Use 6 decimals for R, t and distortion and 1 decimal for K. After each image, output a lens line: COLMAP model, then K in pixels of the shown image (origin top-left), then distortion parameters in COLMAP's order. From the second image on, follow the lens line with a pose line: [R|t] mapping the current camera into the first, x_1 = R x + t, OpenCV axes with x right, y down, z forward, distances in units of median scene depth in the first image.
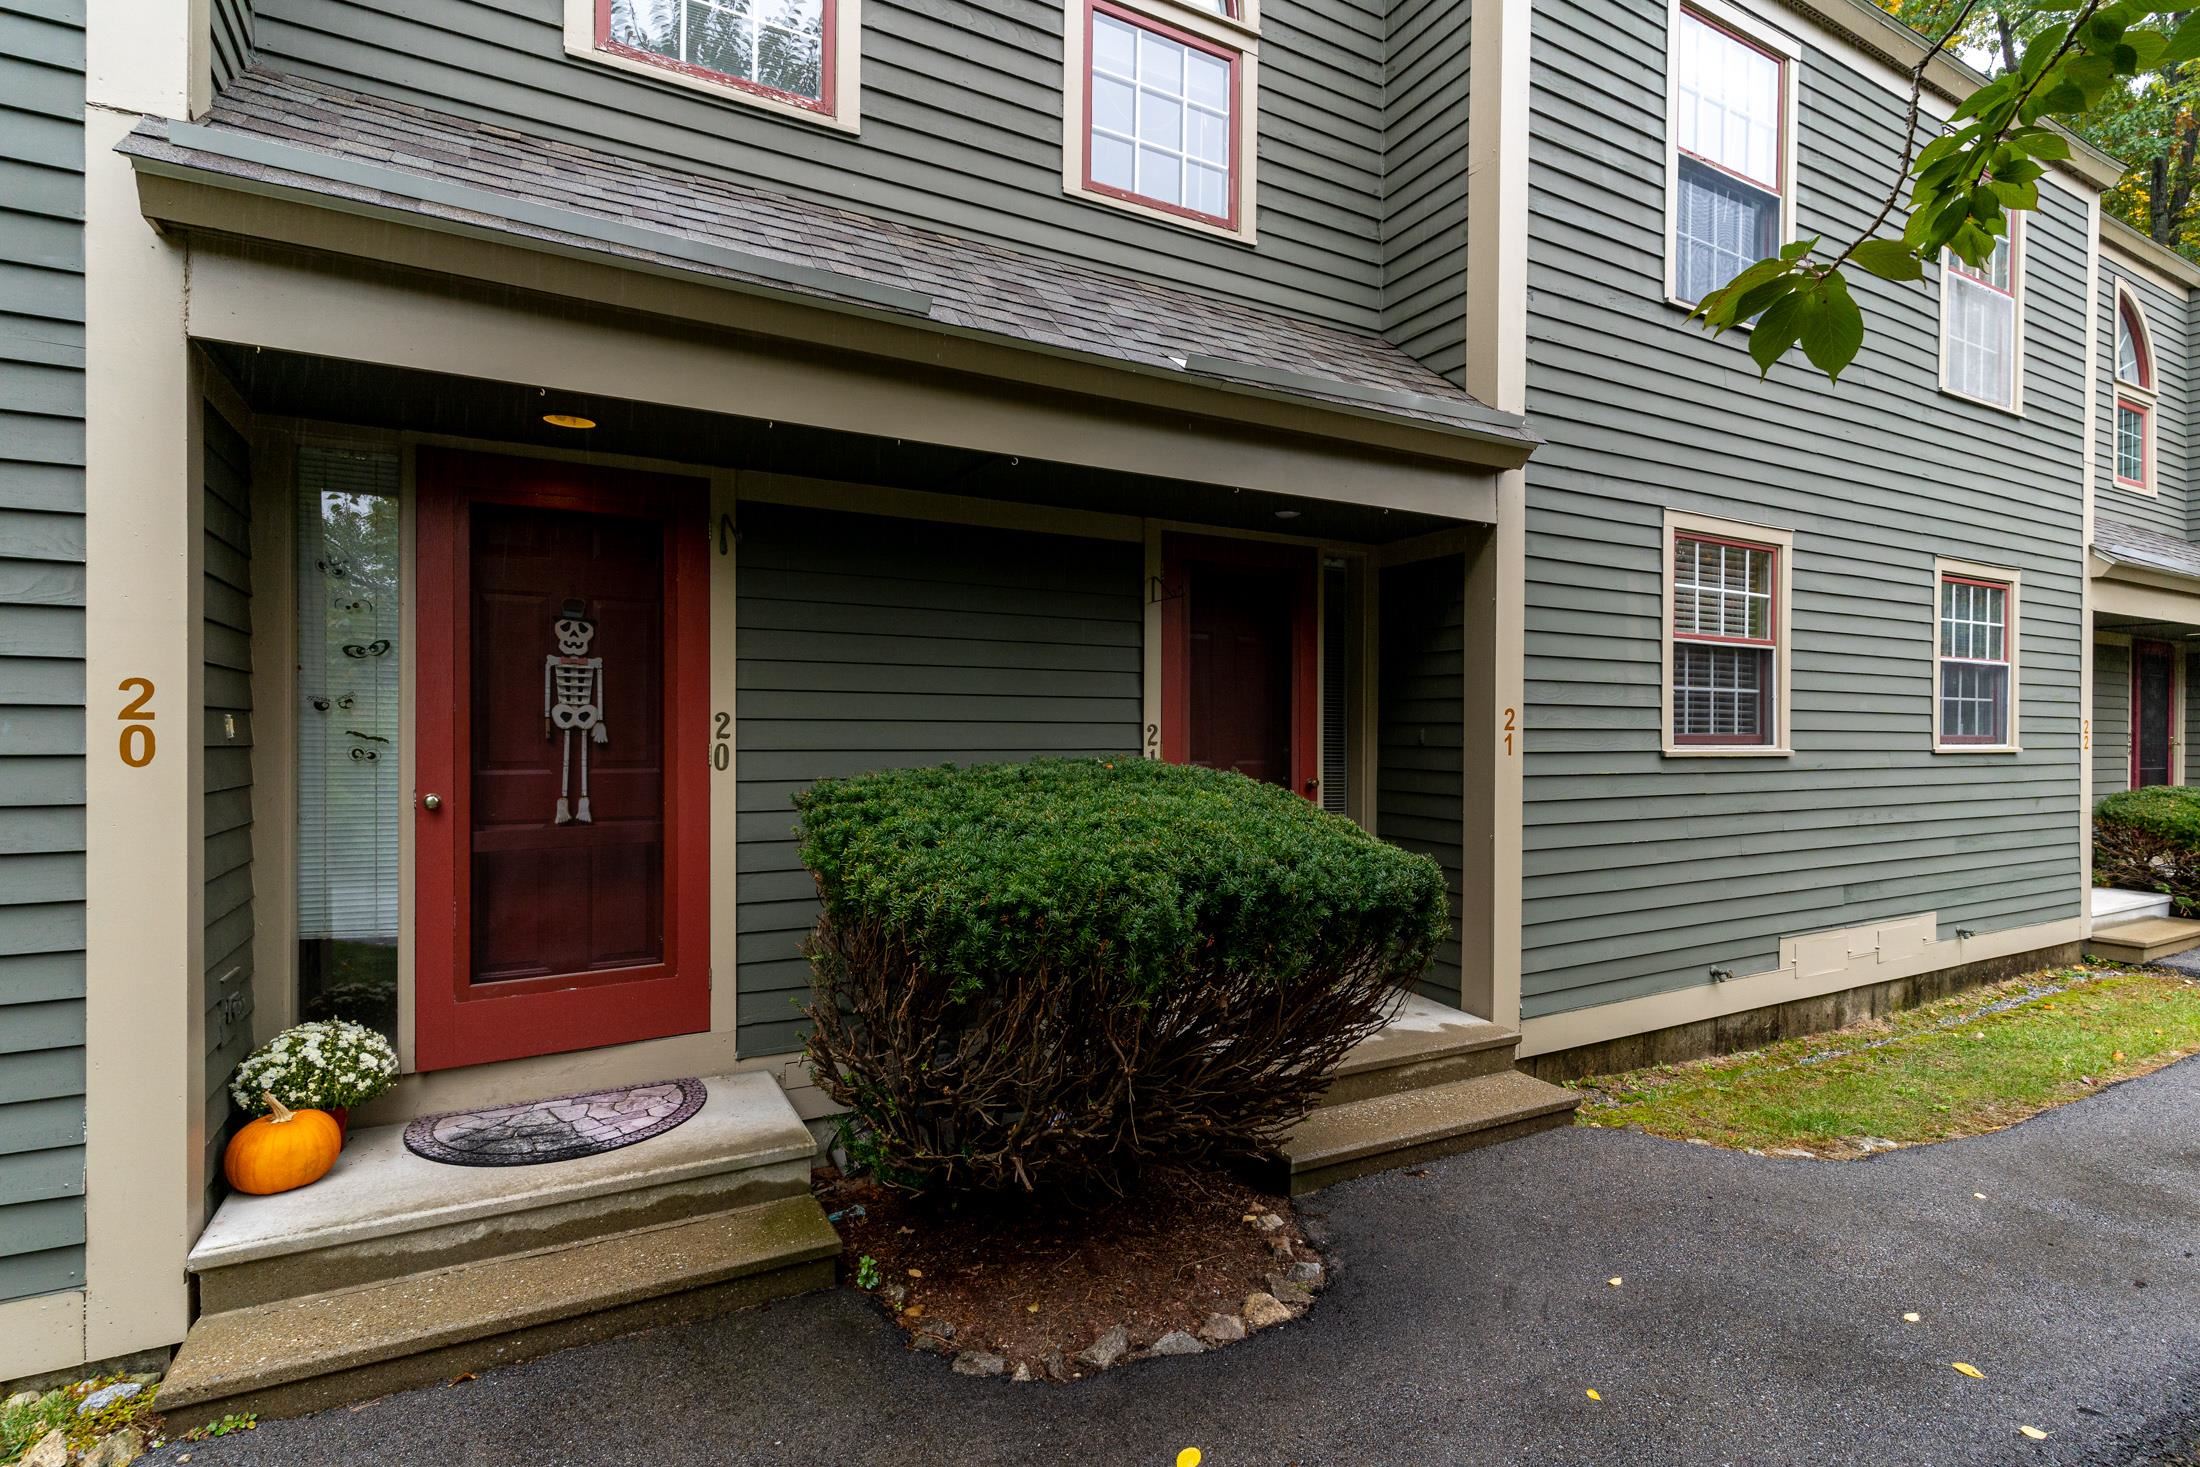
lens RADIAL K [[1041.5, 0, 1098.2], [0, 1041.5, 737.4], [0, 0, 1]] dist [0.001578, -0.000367]
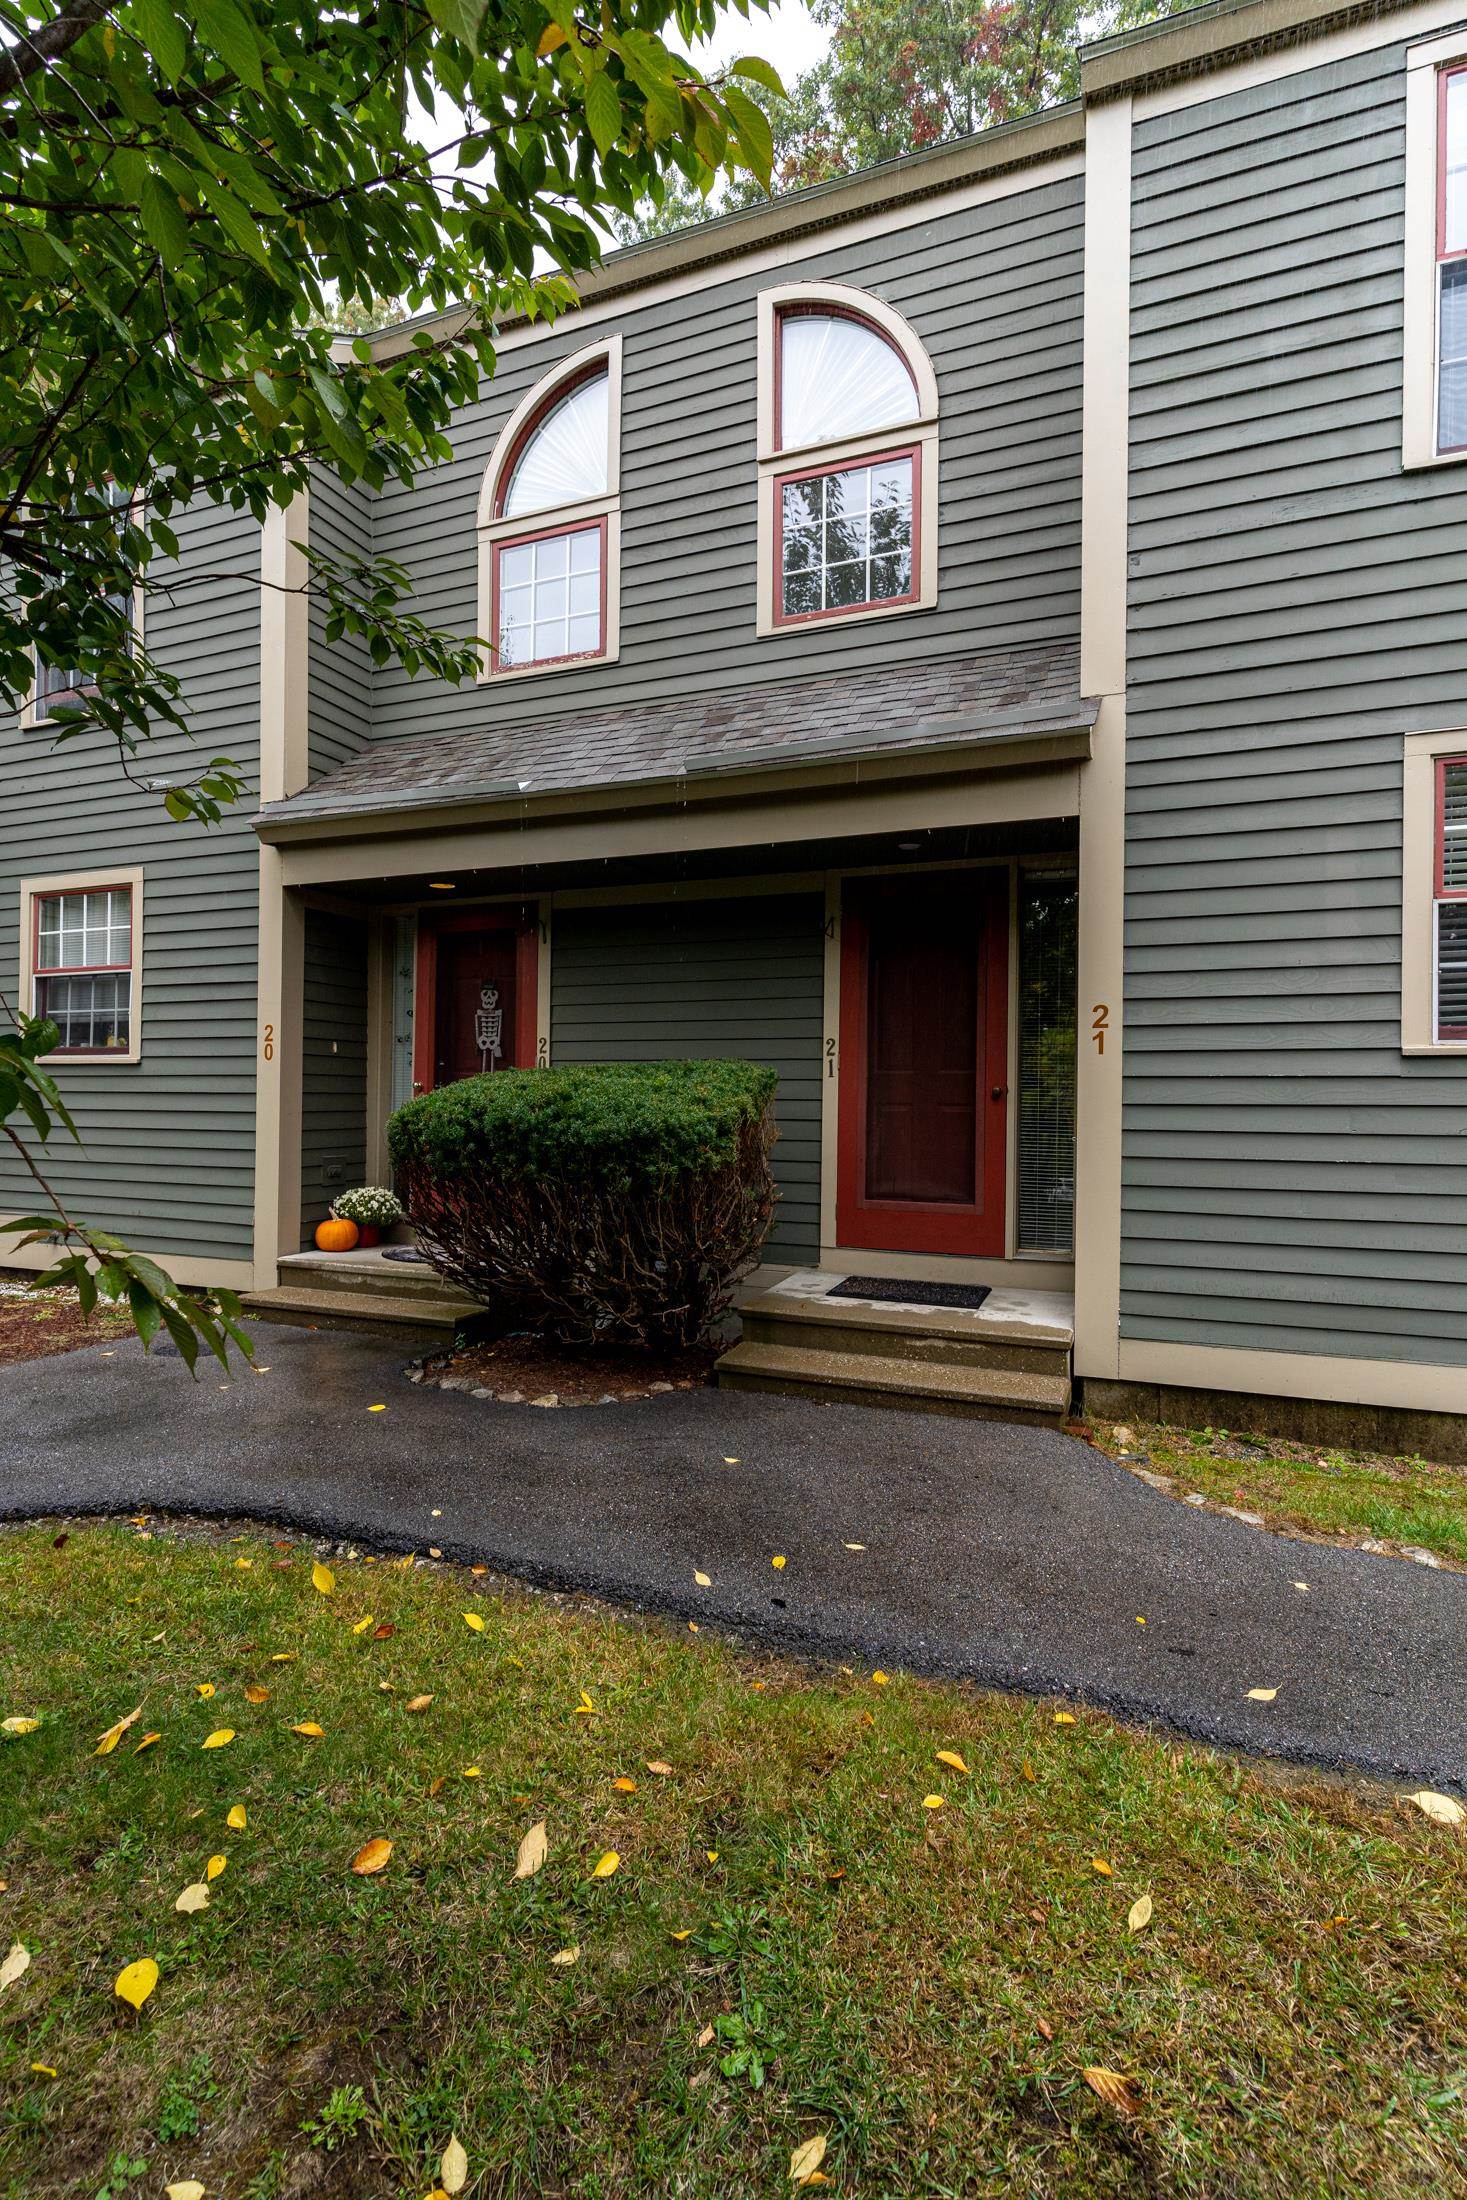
lens RADIAL K [[1028.5, 0, 739.1], [0, 1028.5, 1110.8], [0, 0, 1]] dist [0.000207, 0.000711]
pose [[0.643490, 0.010318, -0.765385, 0.905535], [-0.006441, 0.999947, 0.008065, 0.063420], [0.765428, -0.000260, 0.643522, 0.143915]]
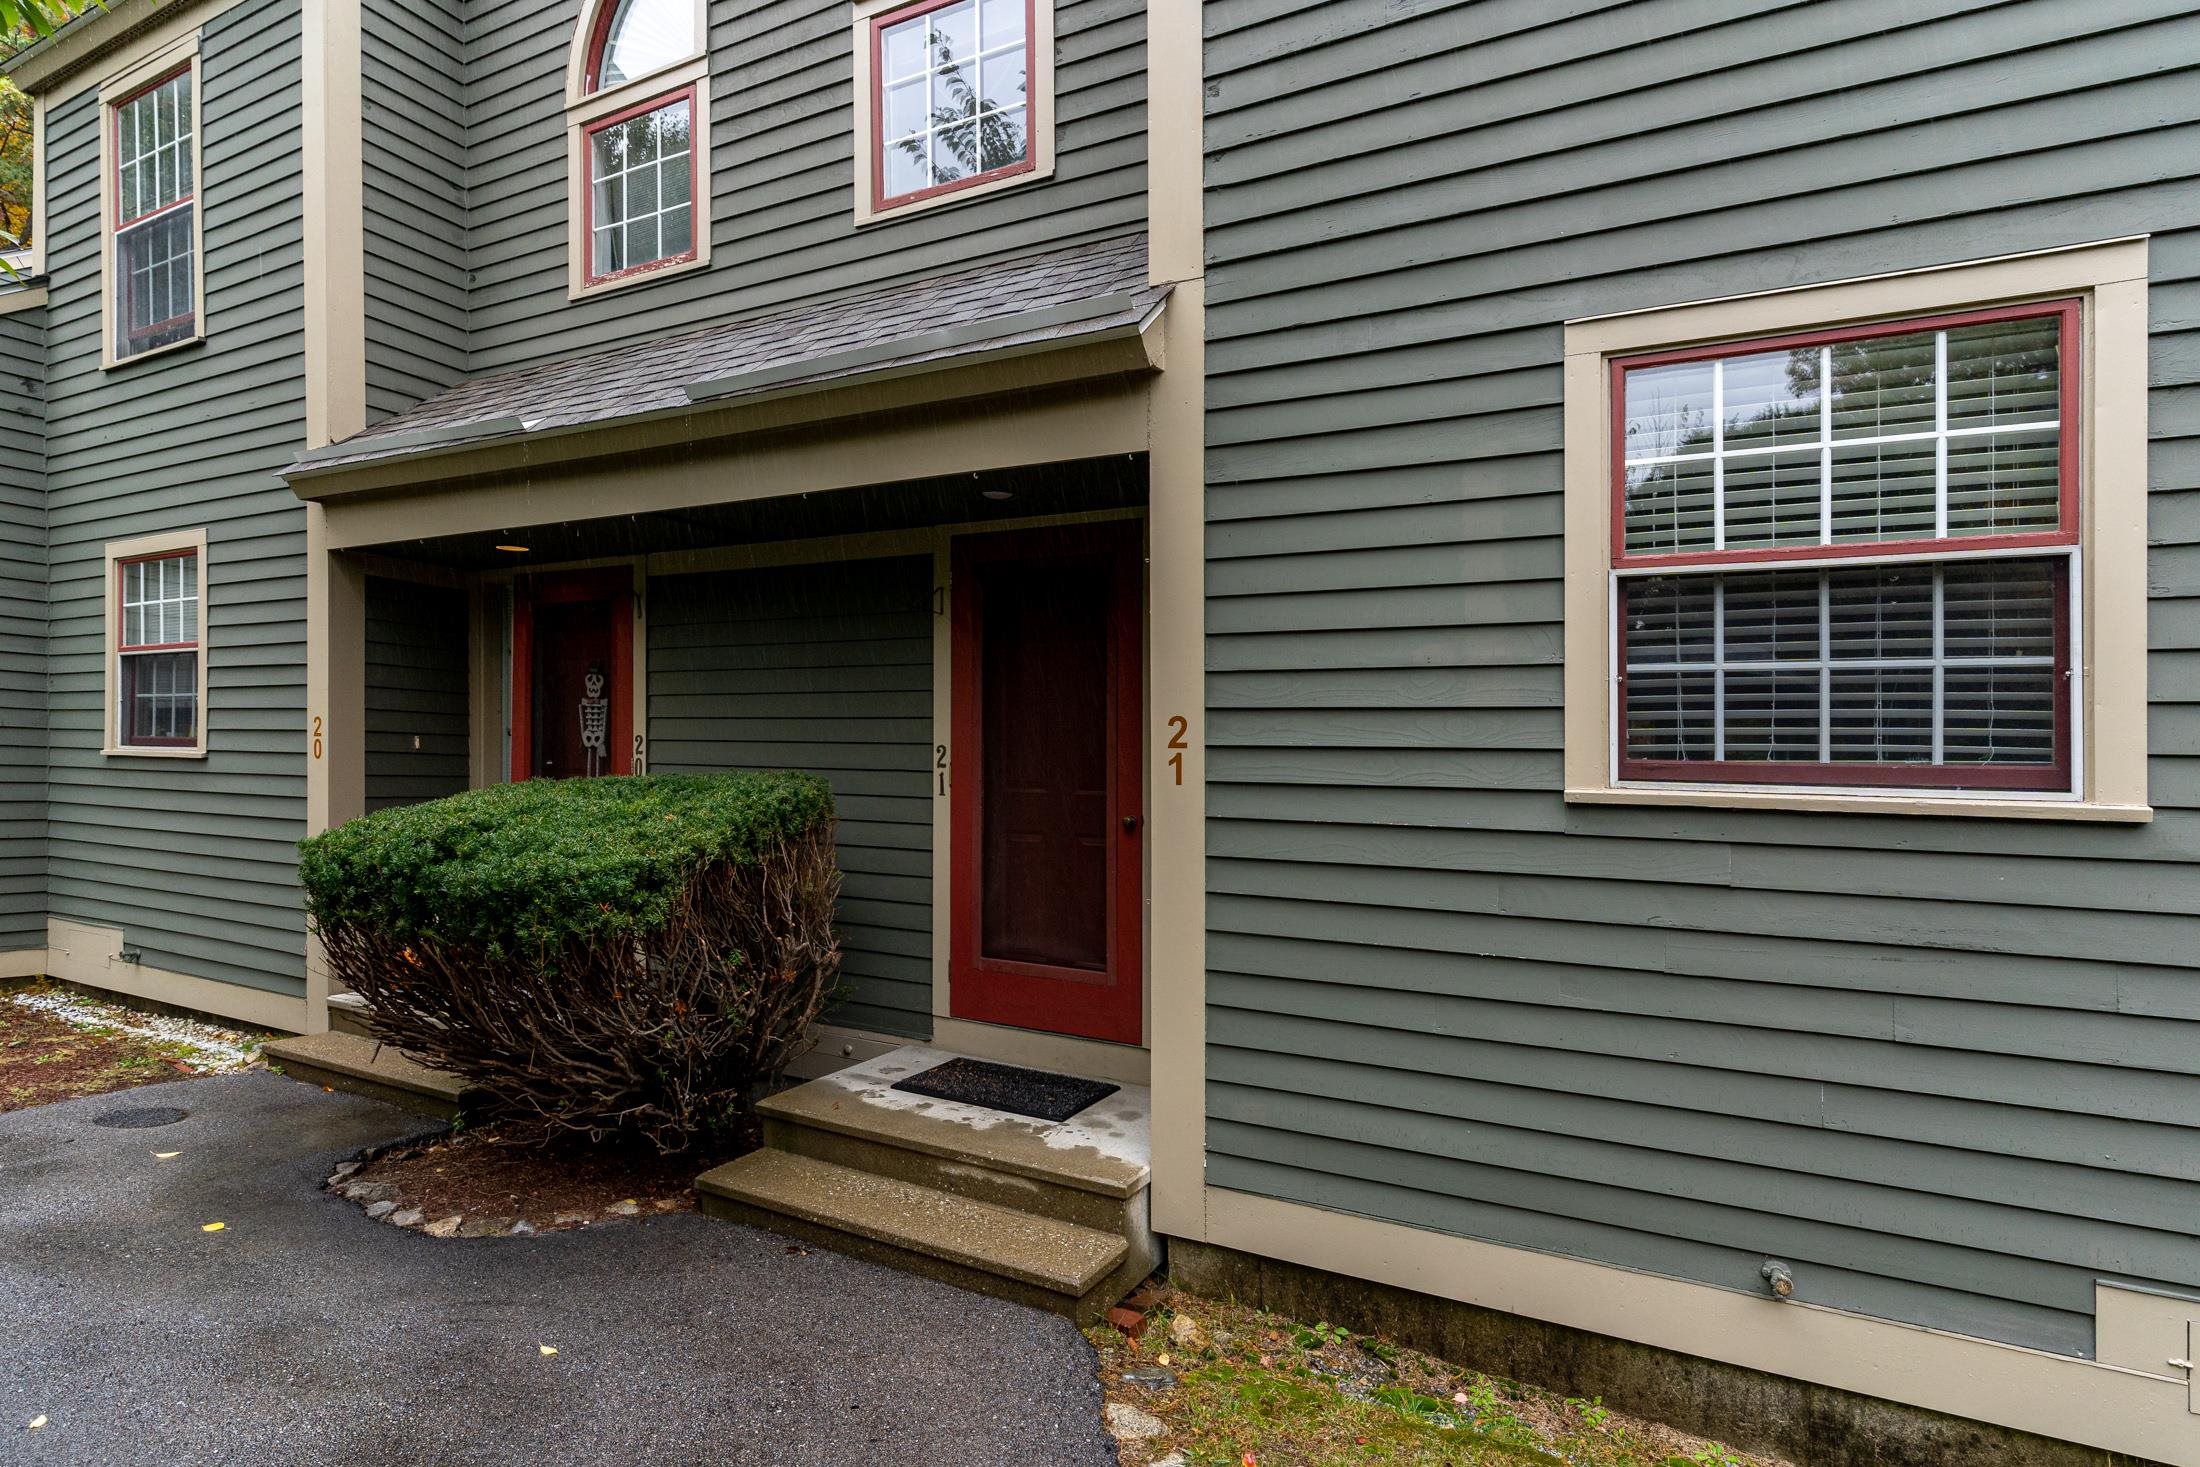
lens RADIAL K [[1170.2, 0, 1093.0], [0, 1170.2, 776.6], [0, 0, 1]] dist [0.001618, -0.000914]
pose [[0.547374, 0.013233, -0.836783, 1.005299], [-0.022842, 0.999739, 0.000869, 0.011965], [0.836576, 0.018638, 0.547533, 0.539791]]
